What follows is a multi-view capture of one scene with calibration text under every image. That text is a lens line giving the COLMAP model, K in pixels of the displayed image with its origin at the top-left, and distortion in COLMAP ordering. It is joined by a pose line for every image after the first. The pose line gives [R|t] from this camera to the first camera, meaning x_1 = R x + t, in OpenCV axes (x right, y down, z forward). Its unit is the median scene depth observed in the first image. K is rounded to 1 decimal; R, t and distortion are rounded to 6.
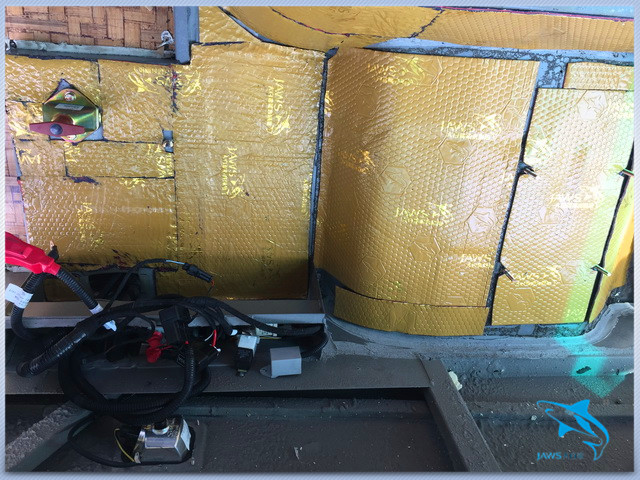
lens RADIAL K [[543.4, 0, 320.0], [0, 543.4, 240.0], [0, 0, 1]] dist [0.059741, -0.100526]
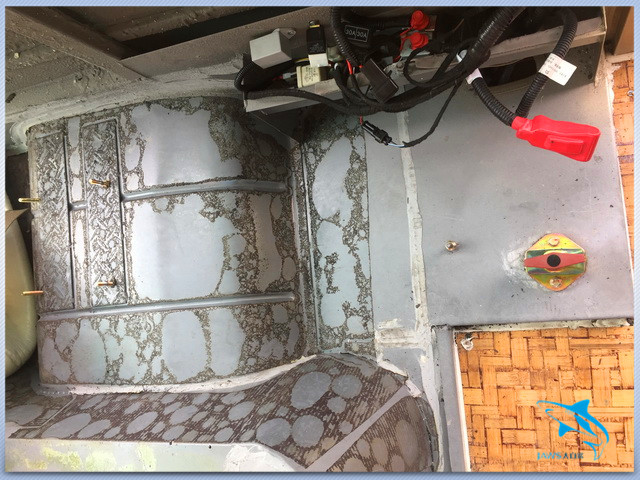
lens RADIAL K [[543.4, 0, 320.0], [0, 543.4, 240.0], [0, 0, 1]] dist [0.059741, -0.100526]
pose [[-0.956049, 0.170829, 0.238302, -0.298686], [-0.238488, -0.925868, -0.293075, 0.176173], [0.170571, -0.337026, 0.925915, 0.081073]]
